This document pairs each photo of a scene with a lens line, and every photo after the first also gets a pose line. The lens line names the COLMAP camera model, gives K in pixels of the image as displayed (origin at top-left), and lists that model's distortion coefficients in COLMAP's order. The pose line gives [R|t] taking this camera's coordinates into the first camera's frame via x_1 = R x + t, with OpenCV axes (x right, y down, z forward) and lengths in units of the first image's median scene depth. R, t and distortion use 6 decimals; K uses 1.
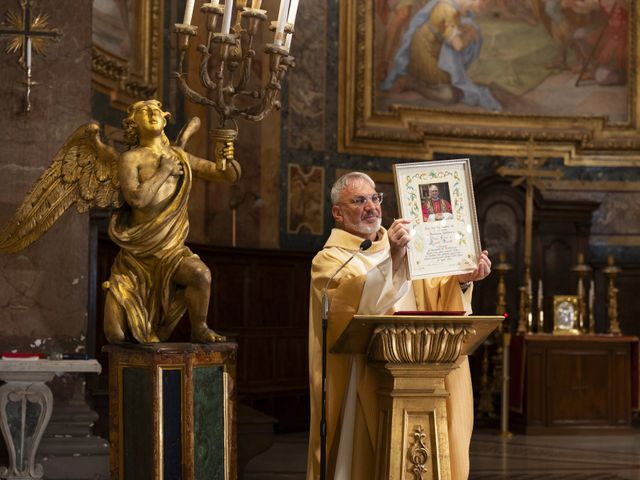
lens RADIAL K [[1382.8, 0, 320.0], [0, 1382.8, 240.0], [0, 0, 1]] dist [0.035637, 0.008552]
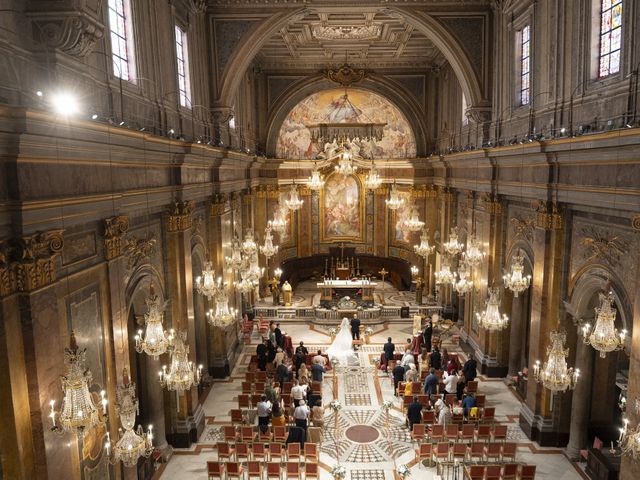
lens RADIAL K [[482.0, 0, 320.0], [0, 482.0, 240.0], [0, 0, 1]] dist [0.004101, 0.001354]
pose [[0.972142, 0.011493, -0.234109, 0.636884], [0.031243, 0.983530, 0.178022, -0.550839], [0.232299, -0.180377, 0.955773, -1.600470]]
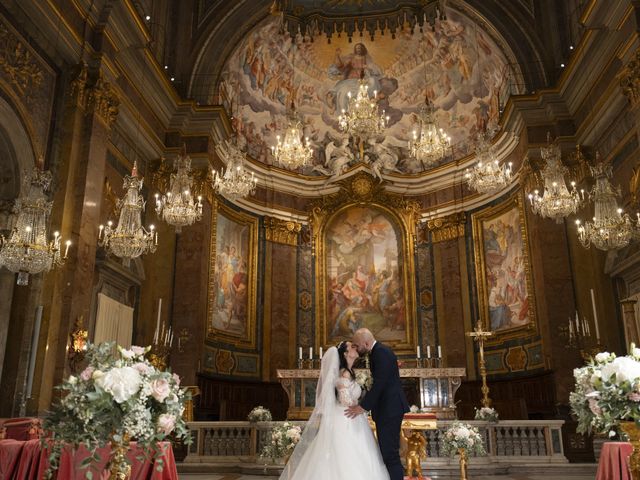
lens RADIAL K [[595.4, 0, 320.0], [0, 595.4, 240.0], [0, 0, 1]] dist [0.004184, 0.002290]
pose [[0.957061, -0.099814, -0.272161, 0.445431], [0.029647, 0.967632, -0.250619, 0.034203], [0.288367, 0.231789, 0.929042, -0.466586]]
